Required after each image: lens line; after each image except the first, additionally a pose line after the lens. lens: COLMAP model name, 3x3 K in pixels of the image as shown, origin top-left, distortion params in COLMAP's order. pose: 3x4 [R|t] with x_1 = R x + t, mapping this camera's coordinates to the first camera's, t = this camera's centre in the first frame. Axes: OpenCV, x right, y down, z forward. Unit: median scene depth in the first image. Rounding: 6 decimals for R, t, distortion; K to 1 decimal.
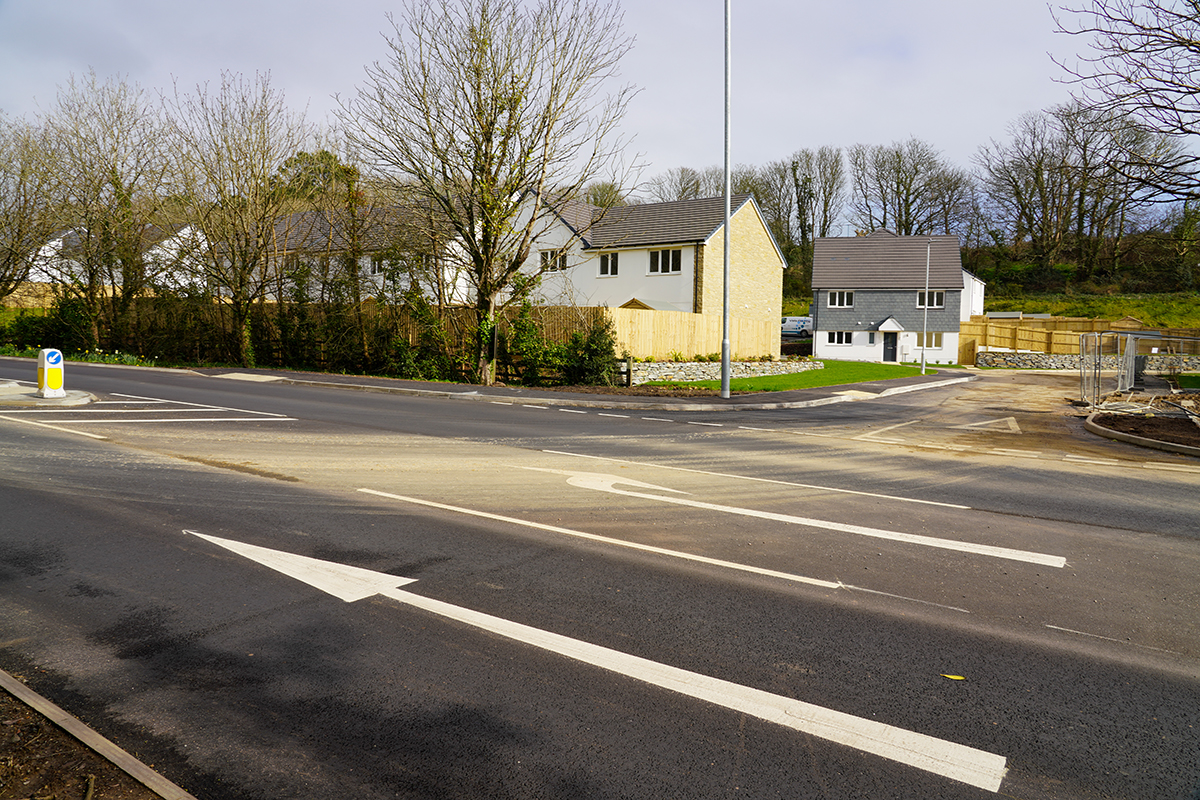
lens RADIAL K [[834.1, 0, 600.0], [0, 834.1, 400.0], [0, 0, 1]] dist [-0.010783, 0.033325]
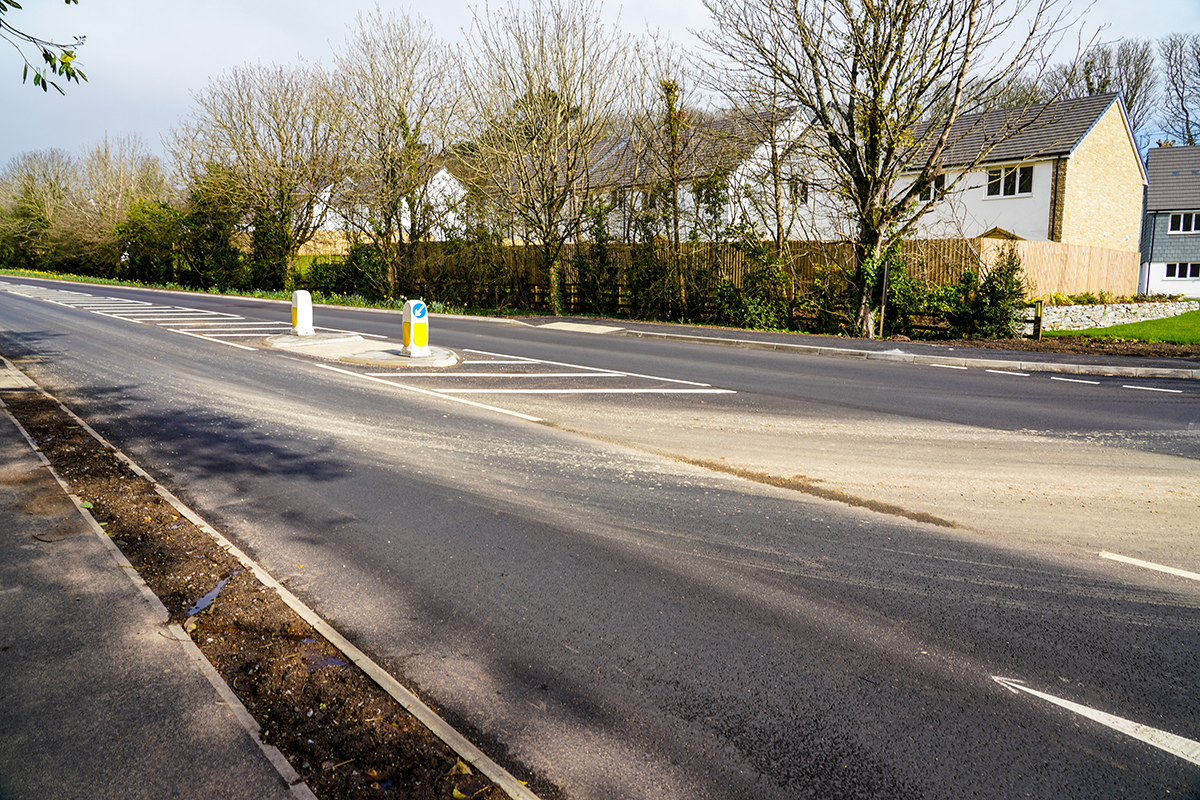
lens RADIAL K [[834.1, 0, 600.0], [0, 834.1, 400.0], [0, 0, 1]] dist [-0.010783, 0.033325]
pose [[0.971512, 0.020428, -0.236107, -0.176997], [-0.003104, 0.997290, 0.073511, -0.014779], [0.236969, -0.070684, 0.968942, 0.131444]]
